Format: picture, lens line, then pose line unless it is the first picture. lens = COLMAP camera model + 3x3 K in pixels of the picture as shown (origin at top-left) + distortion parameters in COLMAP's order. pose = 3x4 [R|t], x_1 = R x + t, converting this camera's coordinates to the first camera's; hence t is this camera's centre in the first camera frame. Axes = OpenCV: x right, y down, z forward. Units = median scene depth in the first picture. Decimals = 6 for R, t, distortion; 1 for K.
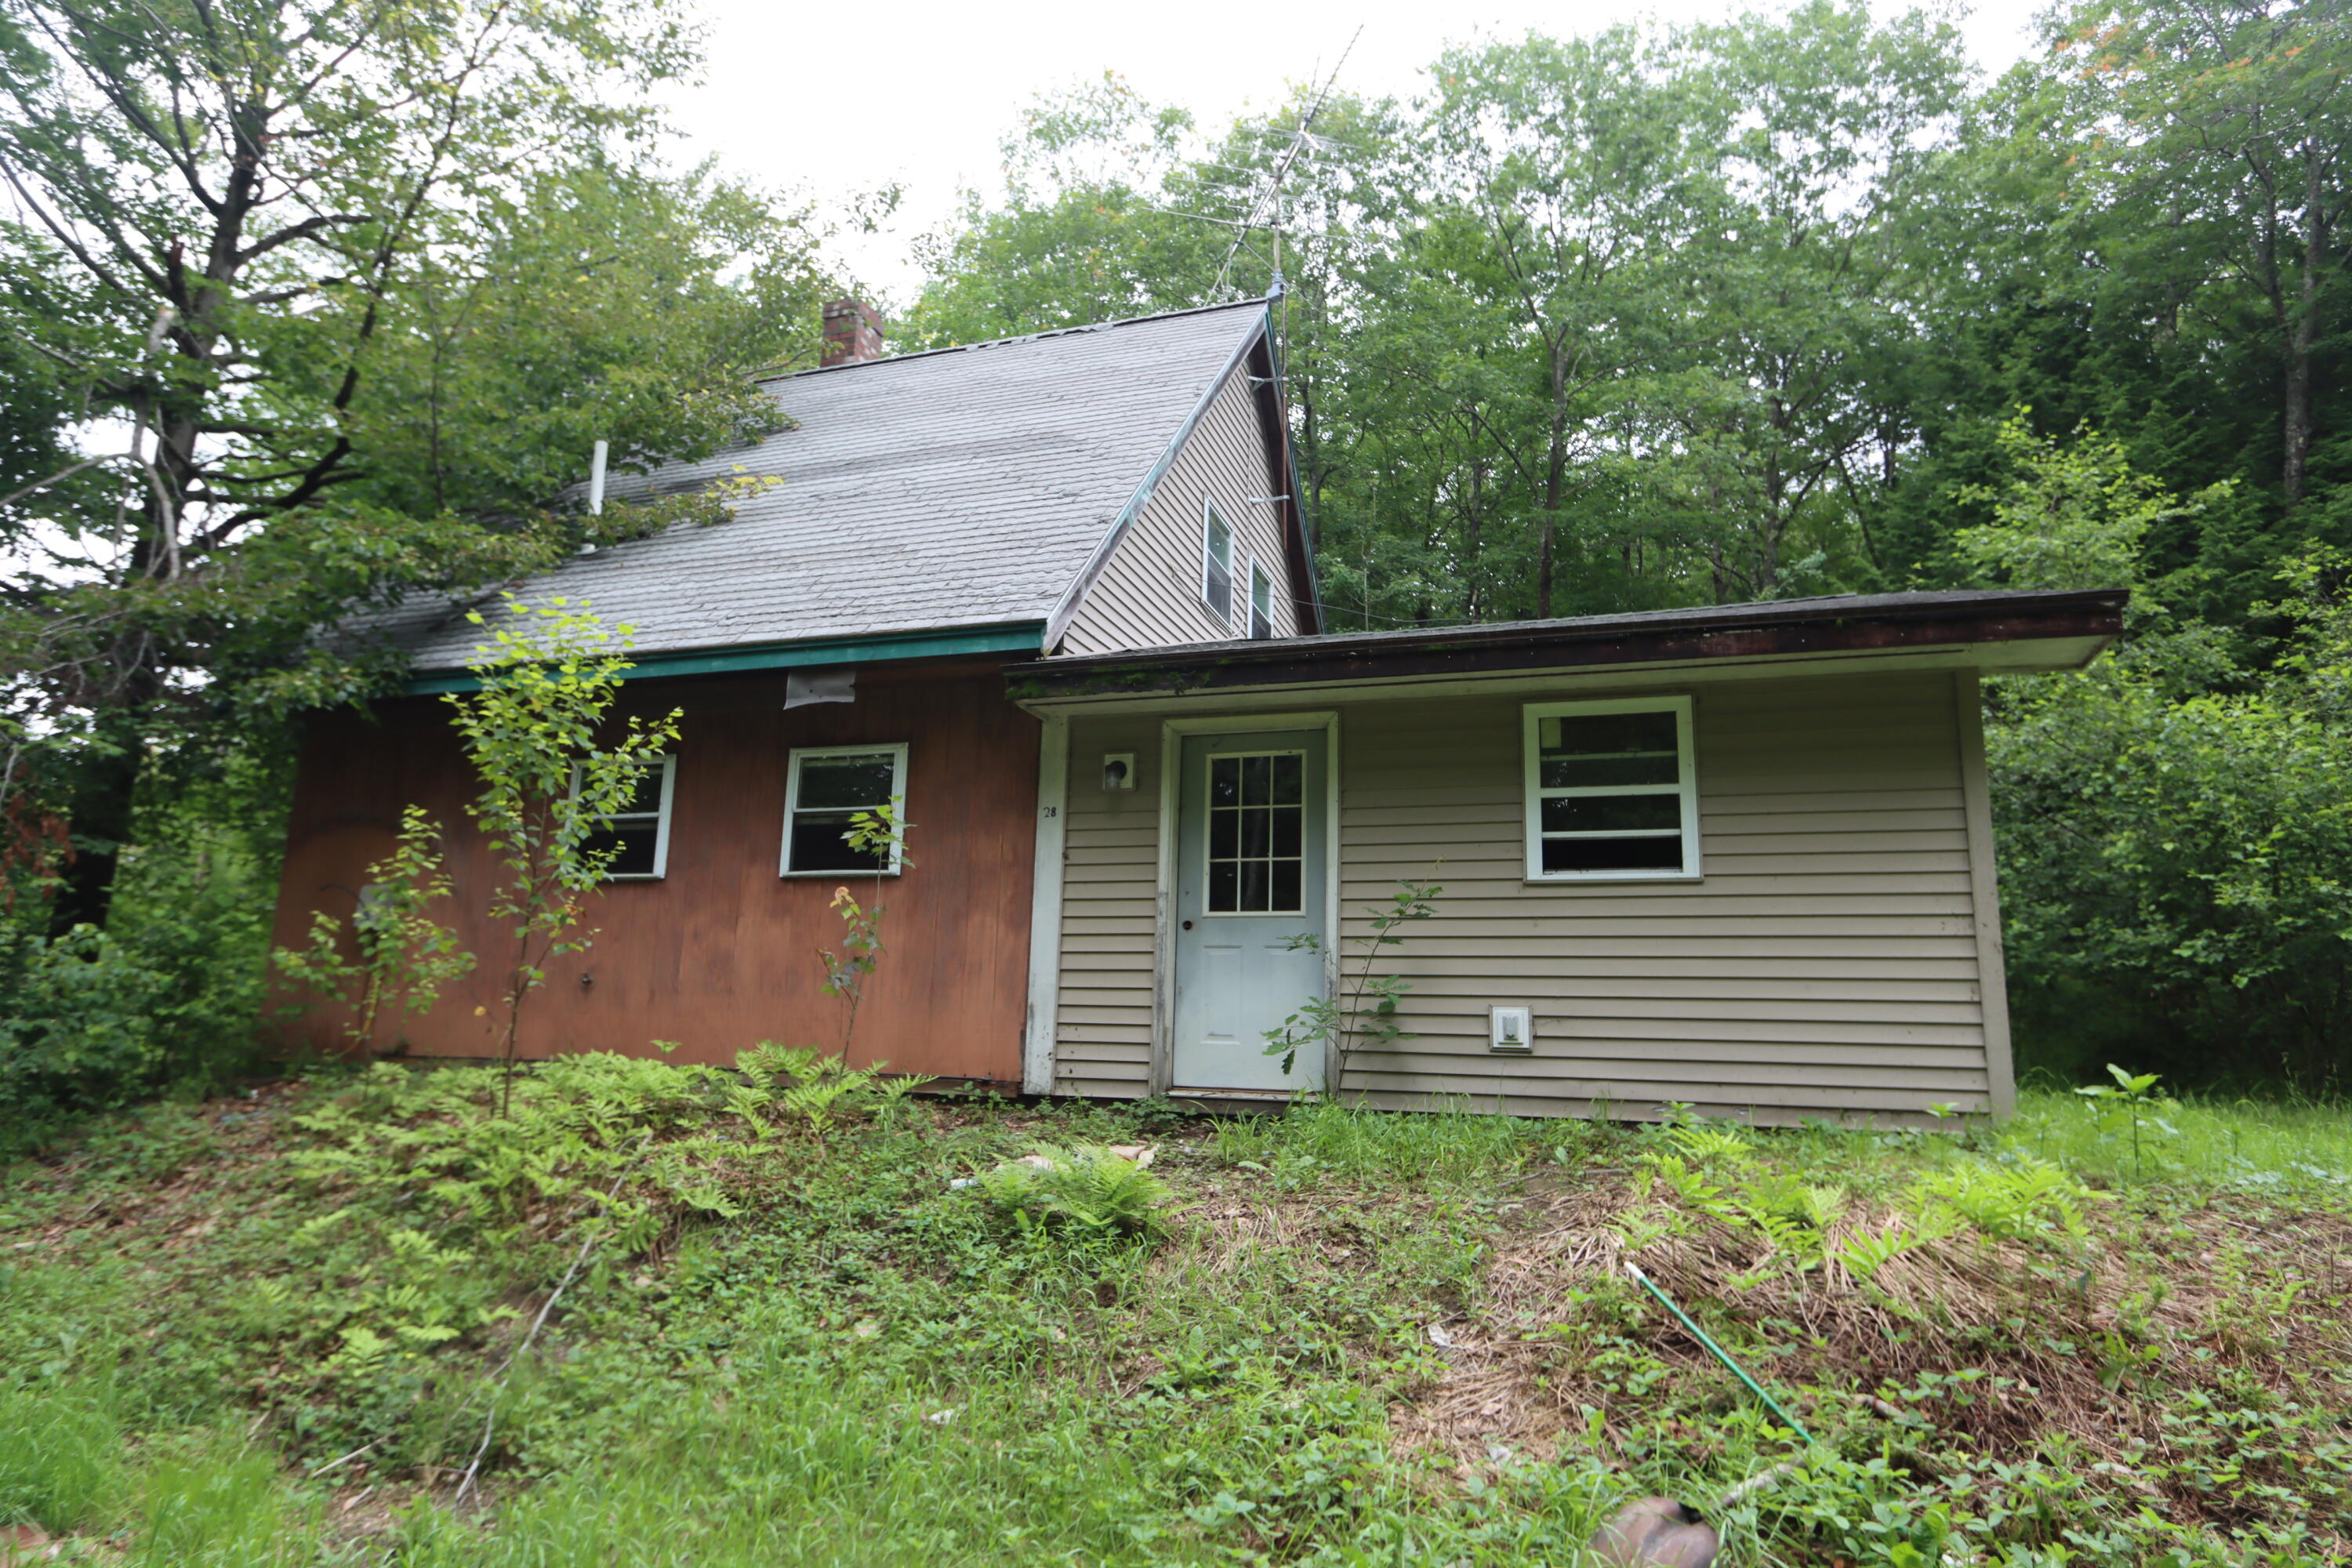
lens RADIAL K [[1385.3, 0, 1140.6], [0, 1385.3, 777.5], [0, 0, 1]] dist [-0.020089, 0.010374]
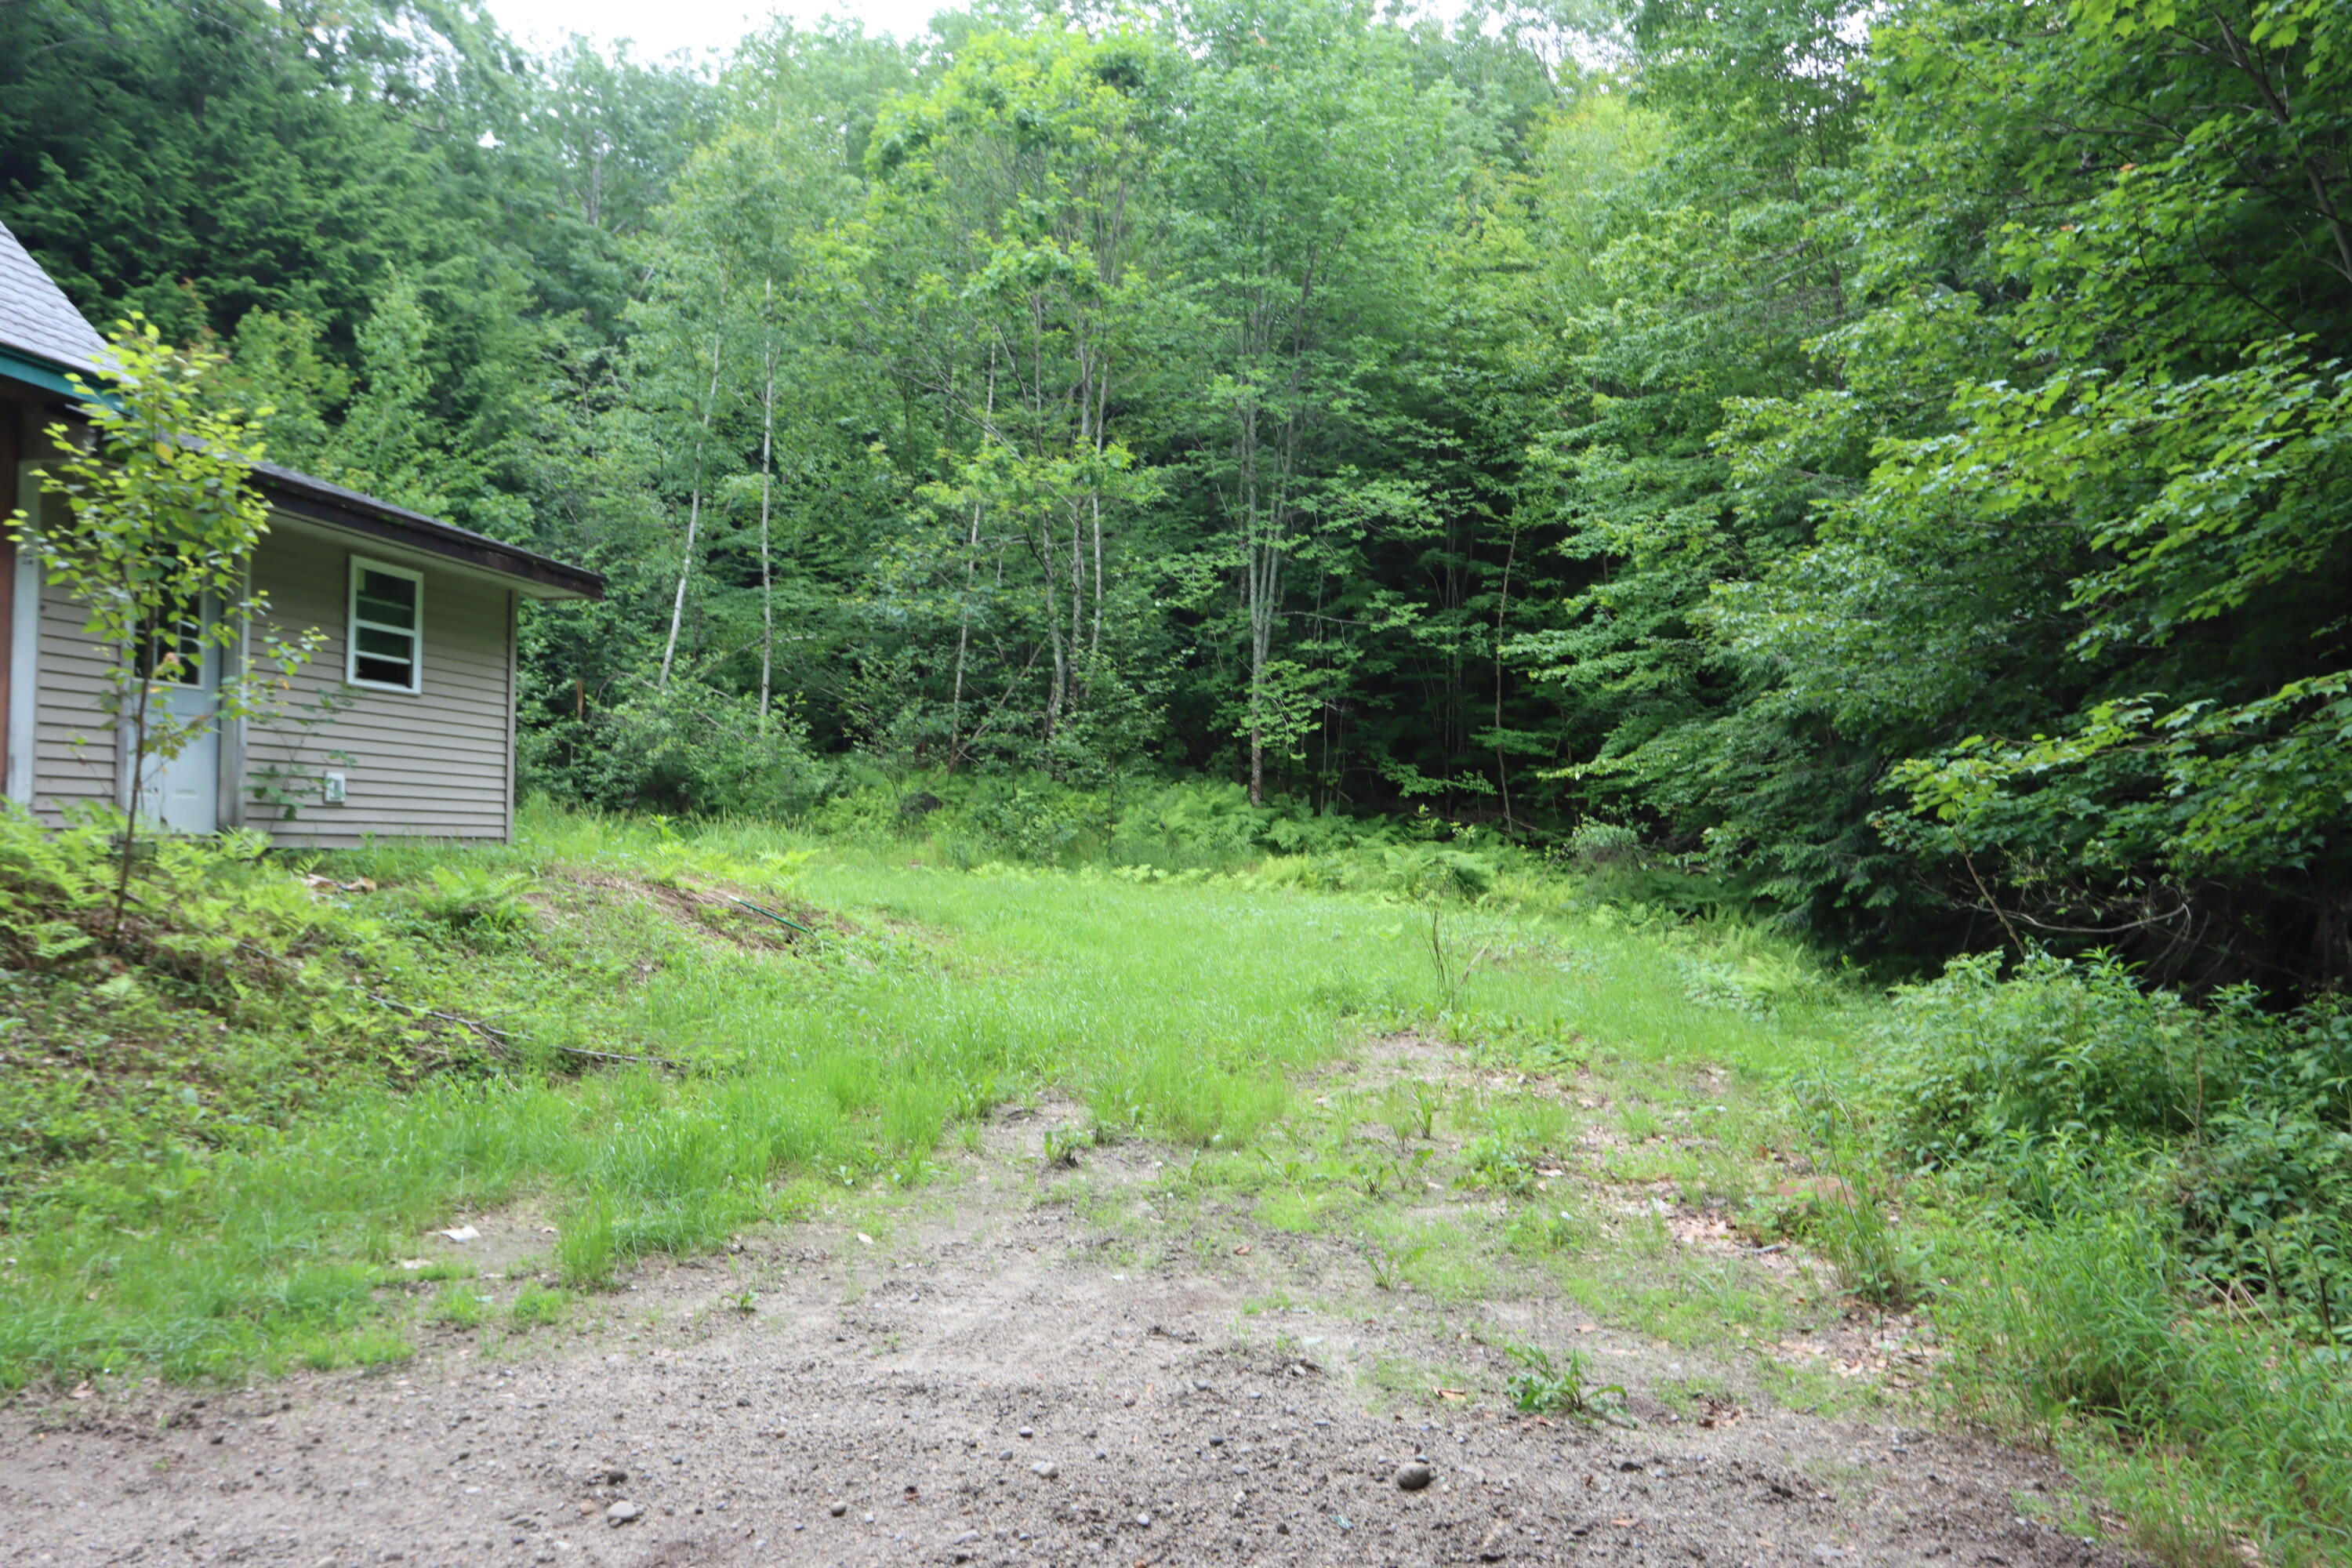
lens RADIAL K [[1719.7, 0, 1176.0], [0, 1719.7, 784.0], [0, 0, 1]] dist [-0.010039, 0.030146]
pose [[-0.141569, 0.008081, 0.989895, -1.441544], [-0.208338, 0.977327, -0.037774, 0.059567], [-0.967757, -0.211581, -0.136675, 0.372104]]
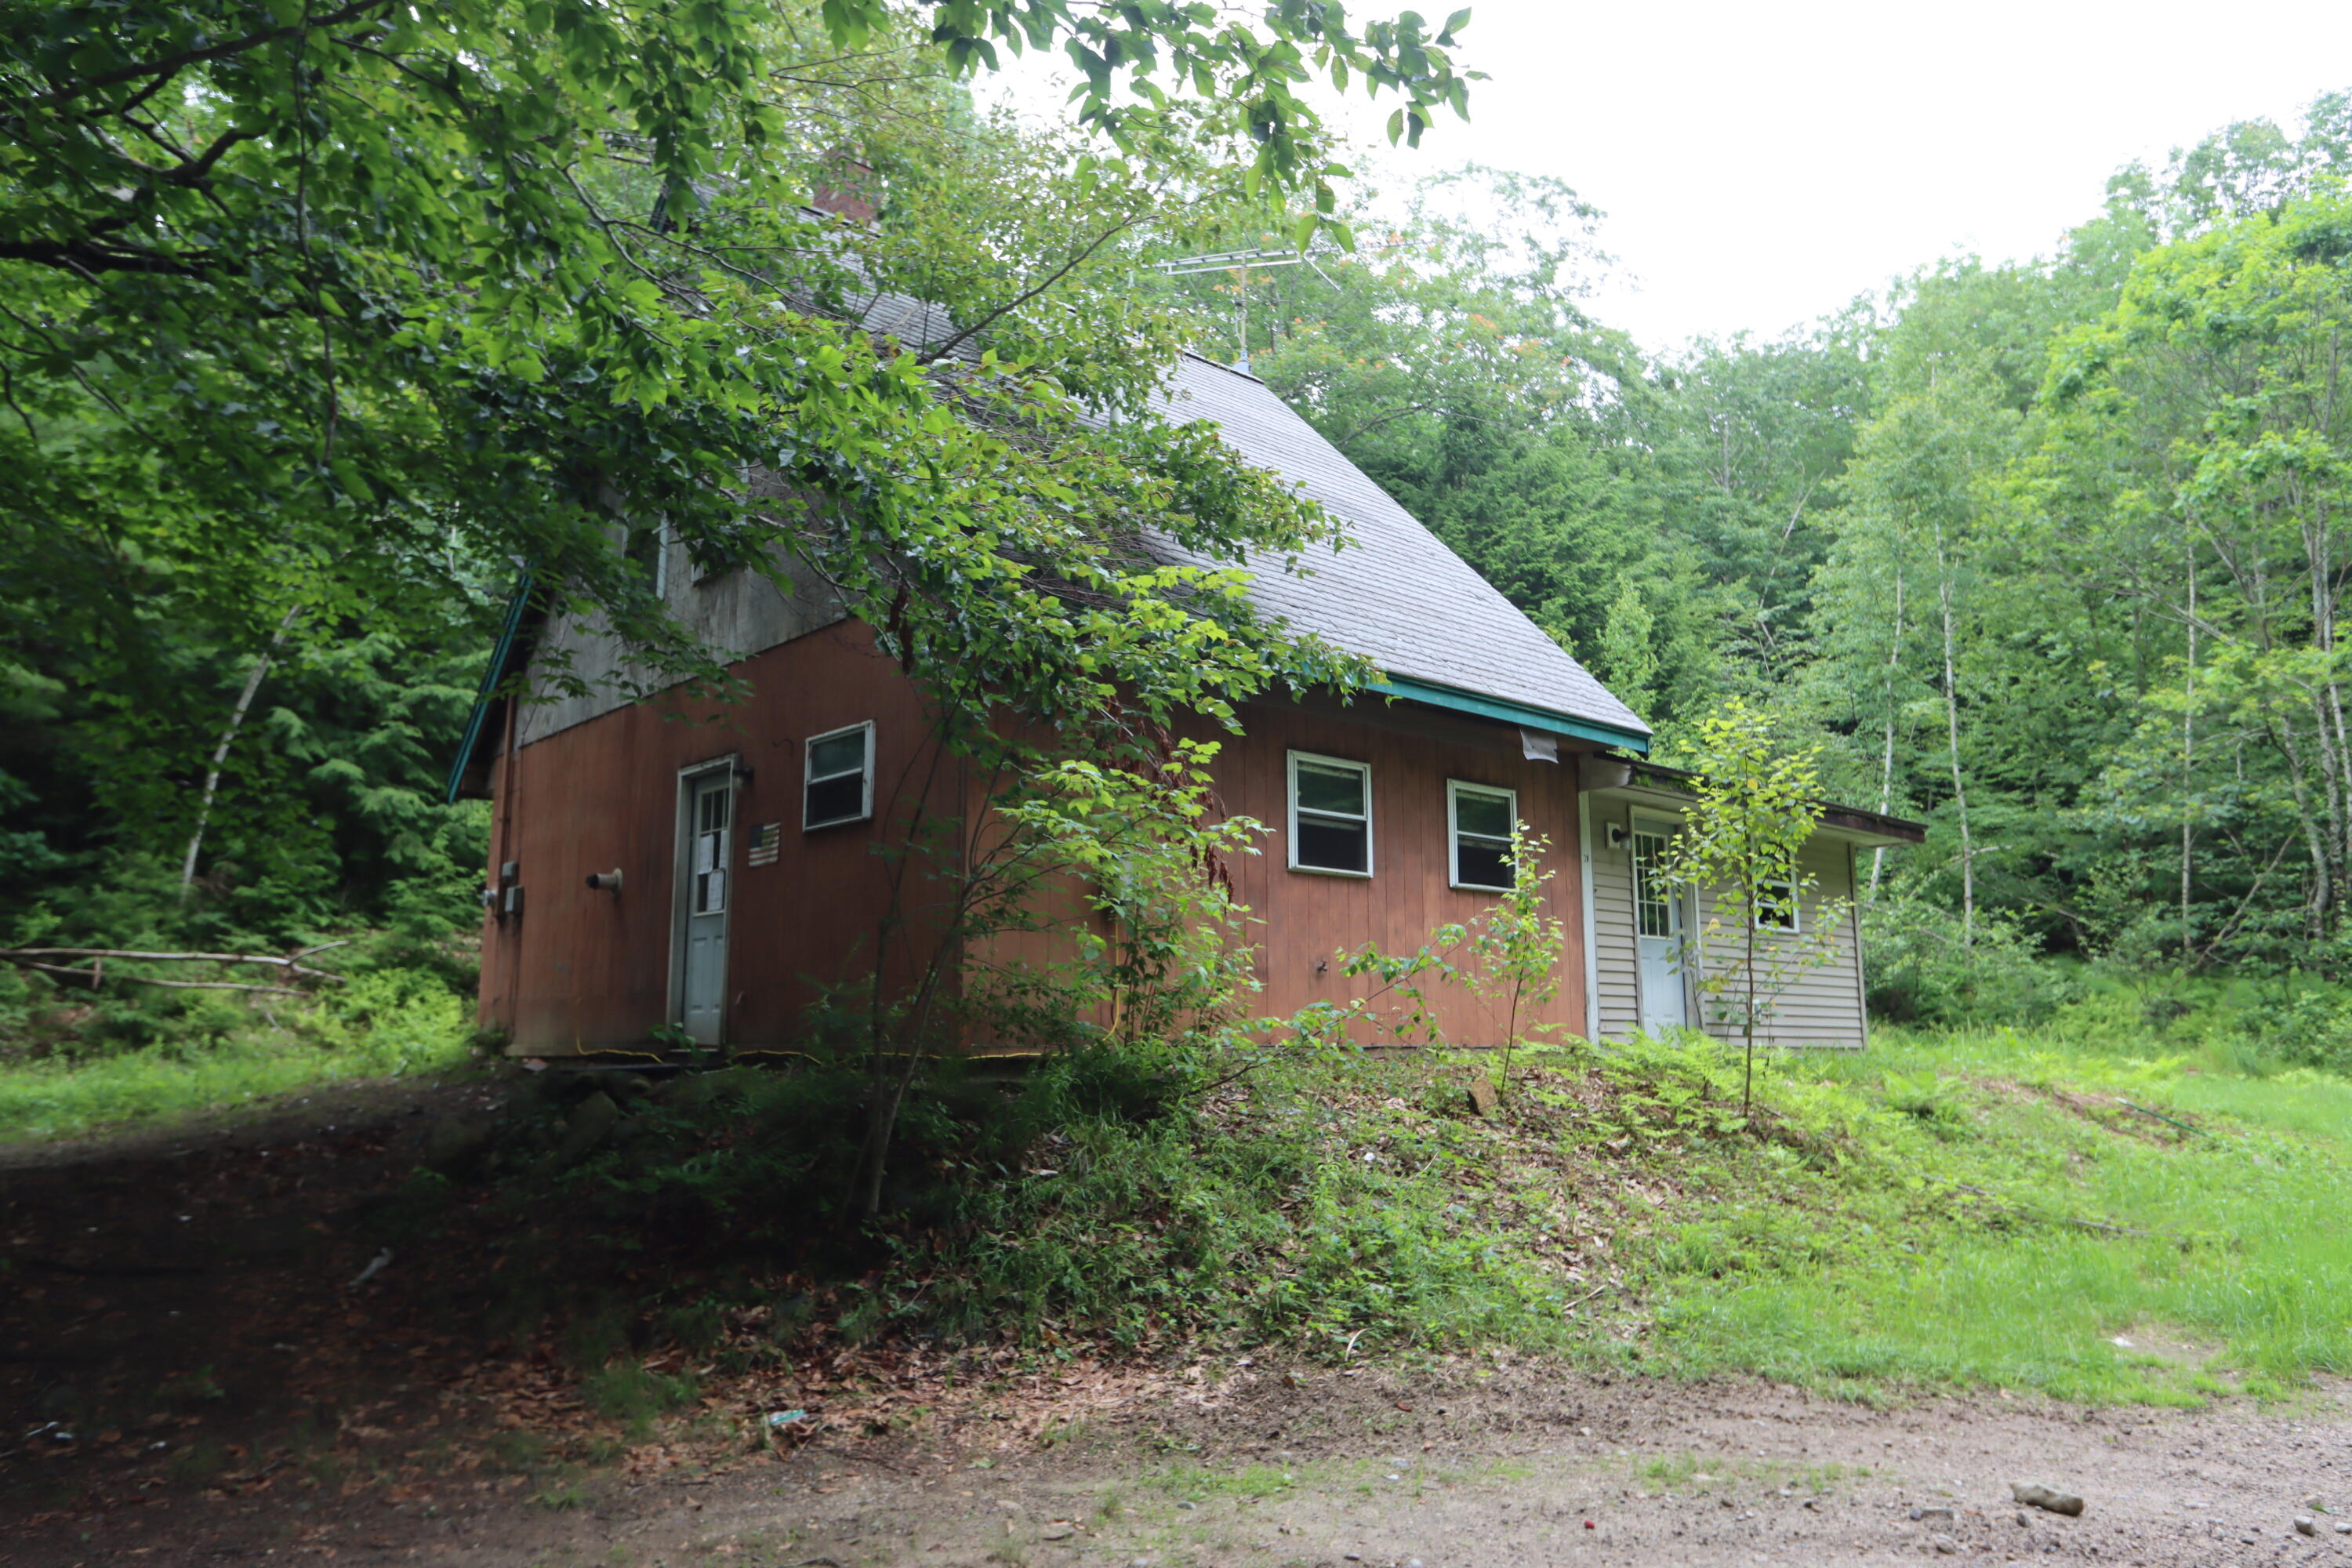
lens RADIAL K [[1646.5, 0, 1124.5], [0, 1646.5, 780.5], [0, 0, 1]] dist [-0.023710, 0.025488]
pose [[0.491644, 0.115769, 0.863066, -1.846327], [-0.161145, 0.986100, -0.040476, 0.095394], [-0.855756, -0.119179, 0.503466, 0.598374]]
